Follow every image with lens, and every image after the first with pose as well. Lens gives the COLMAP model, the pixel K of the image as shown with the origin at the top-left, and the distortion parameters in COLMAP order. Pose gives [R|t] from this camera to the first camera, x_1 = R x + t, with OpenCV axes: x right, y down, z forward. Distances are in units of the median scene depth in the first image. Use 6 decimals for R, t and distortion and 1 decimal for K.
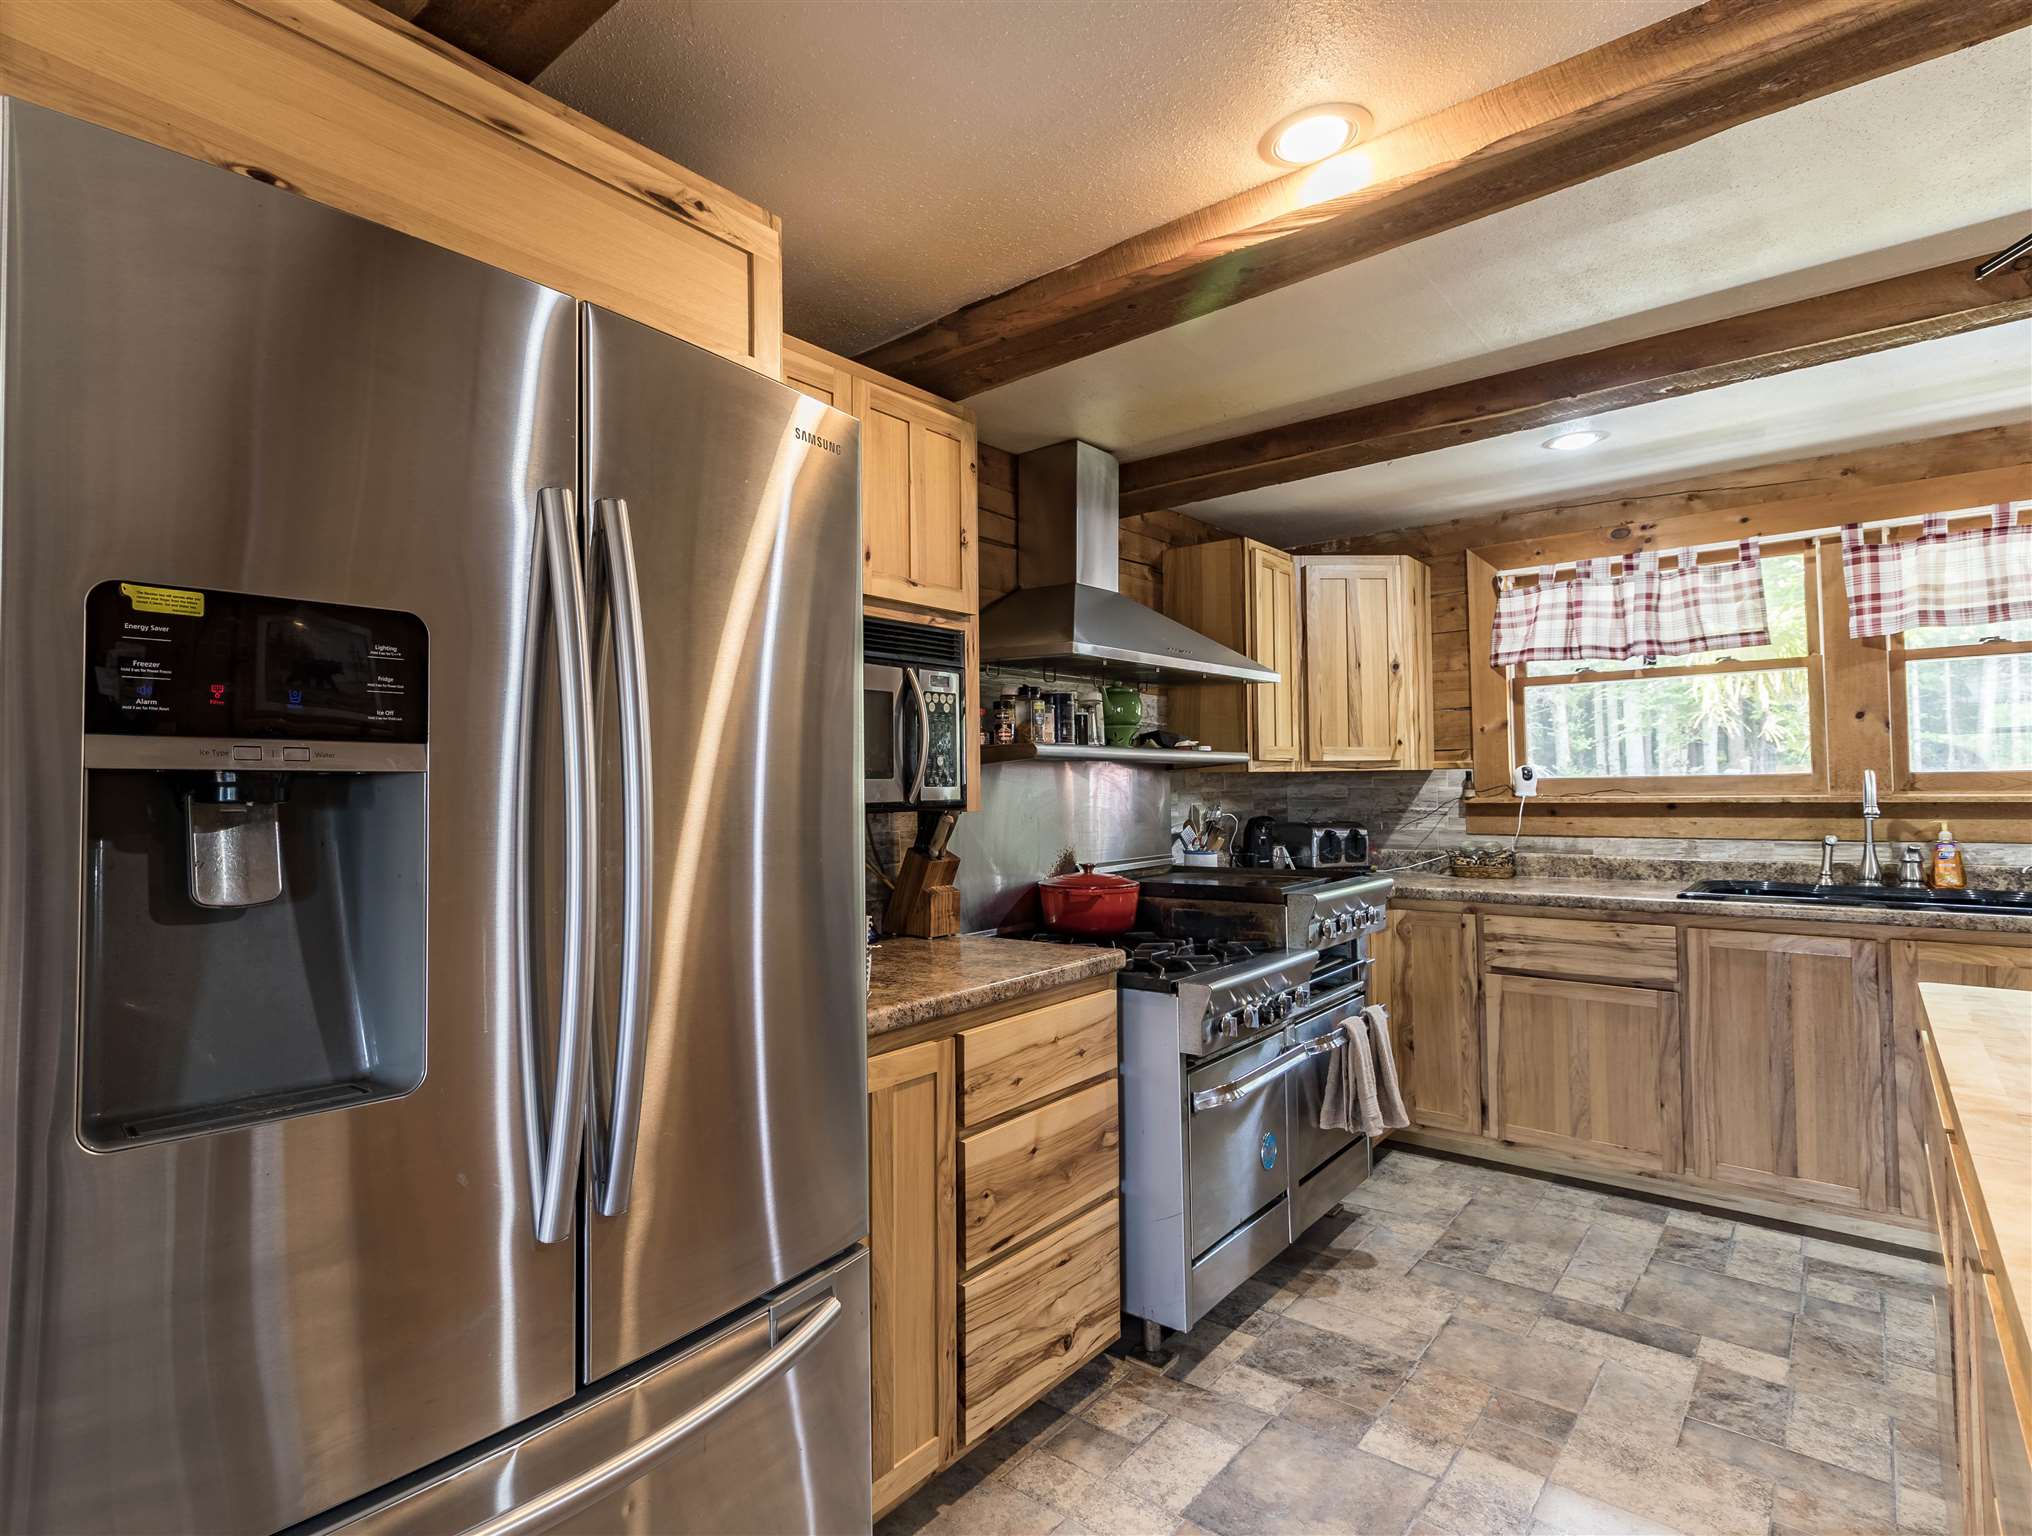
lens RADIAL K [[929.7, 0, 1018.1], [0, 929.7, 757.9], [0, 0, 1]] dist [0.010168, -0.001105]
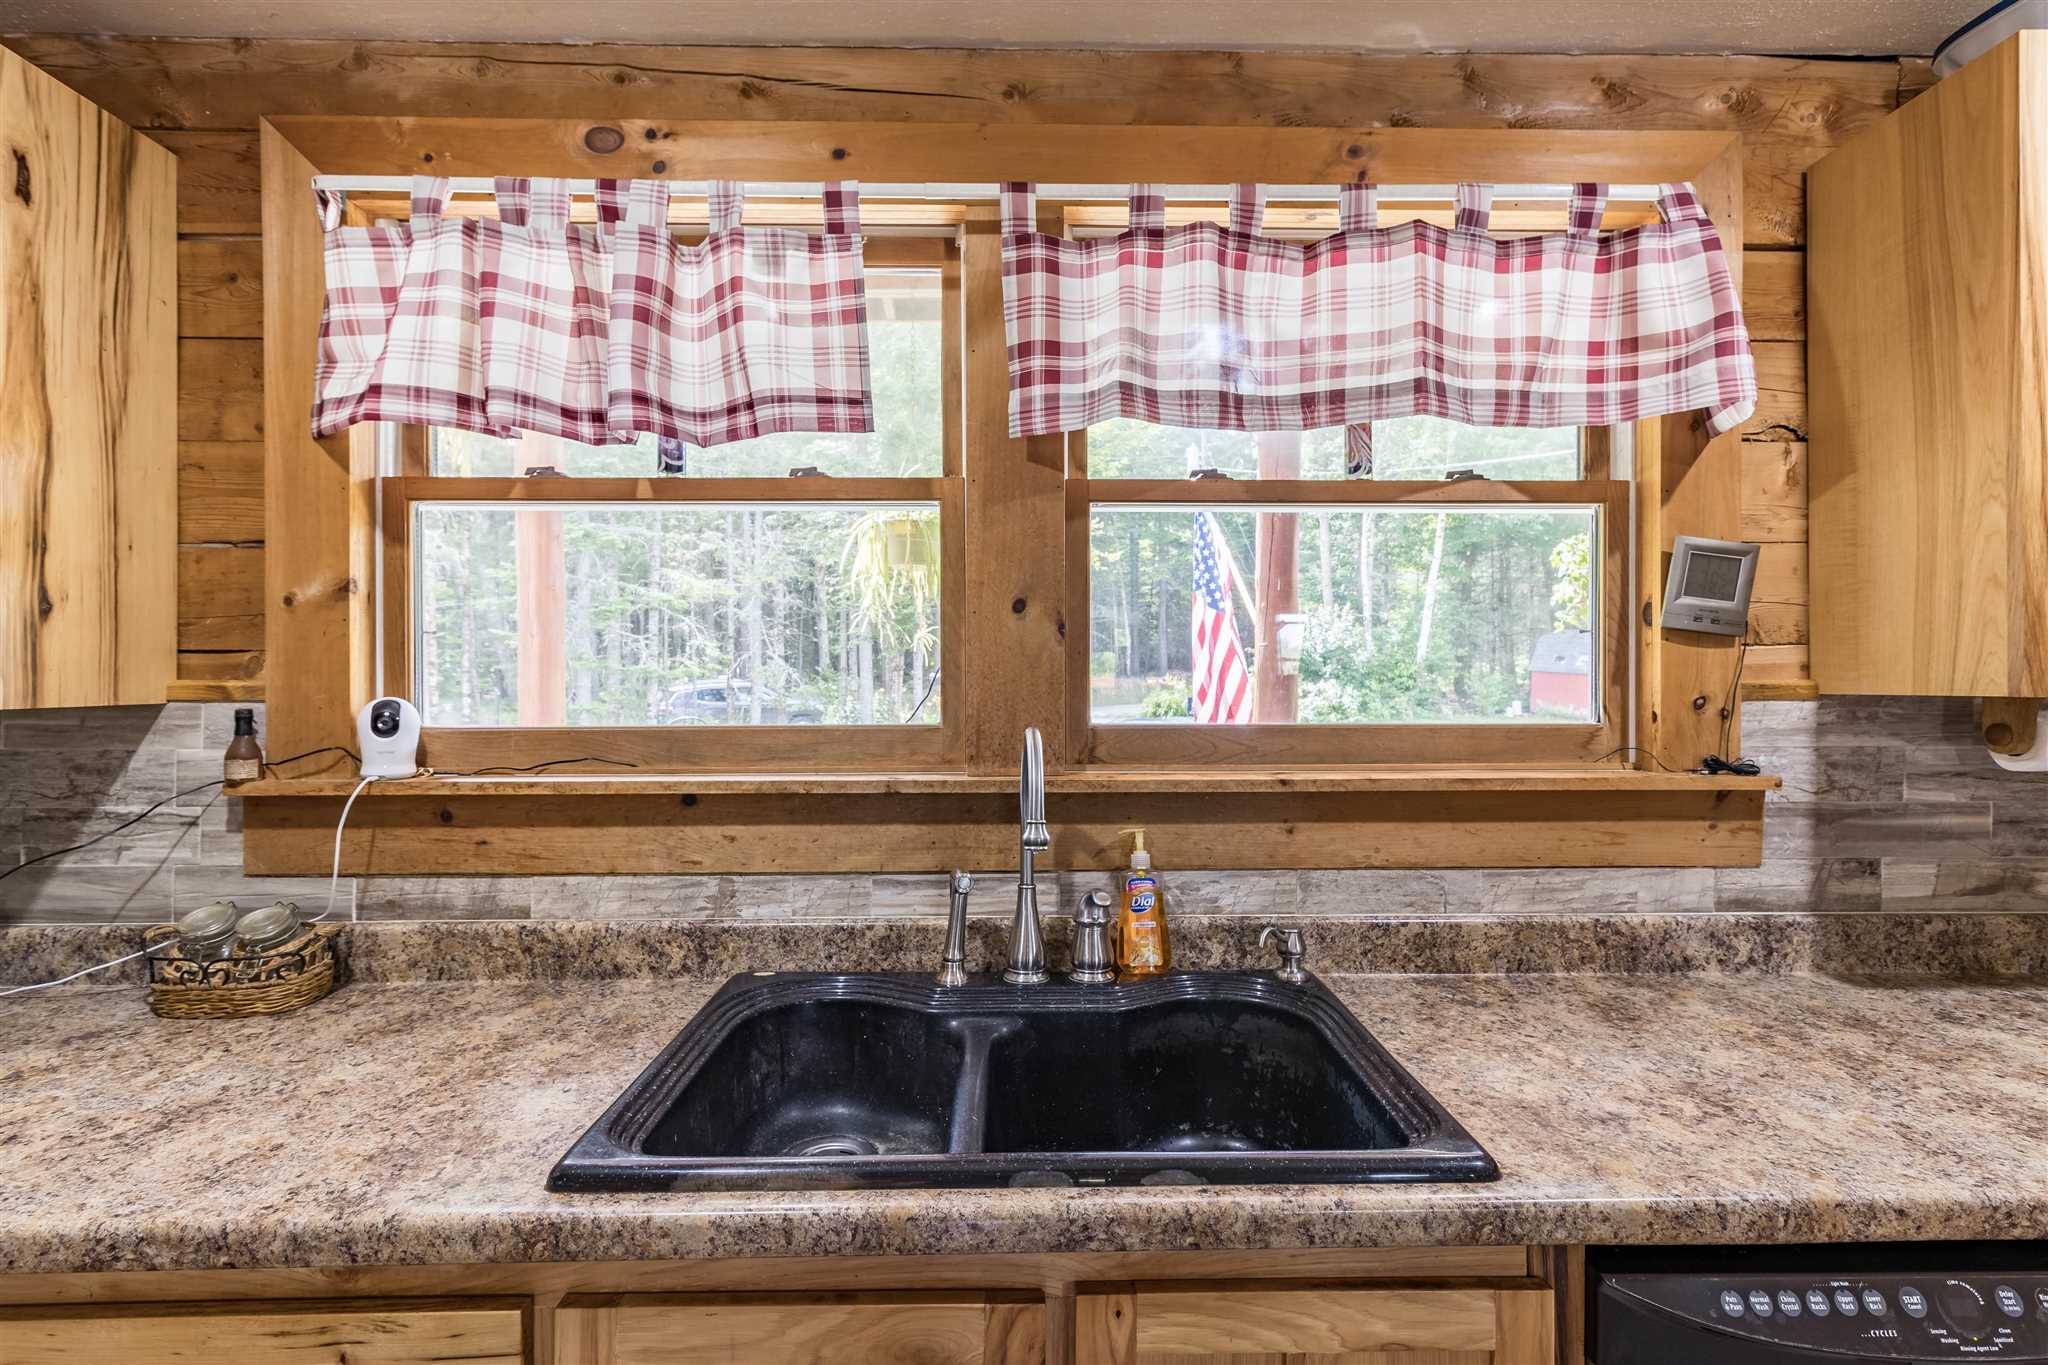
lens RADIAL K [[927.1, 0, 1035.4], [0, 927.1, 664.1], [0, 0, 1]] dist [0.001625, 0.000277]
pose [[0.723899, 0.022158, 0.689550, 0.540969], [-0.028309, 0.999596, -0.002402, -0.014228], [-0.689325, -0.017782, 0.724234, 0.608168]]
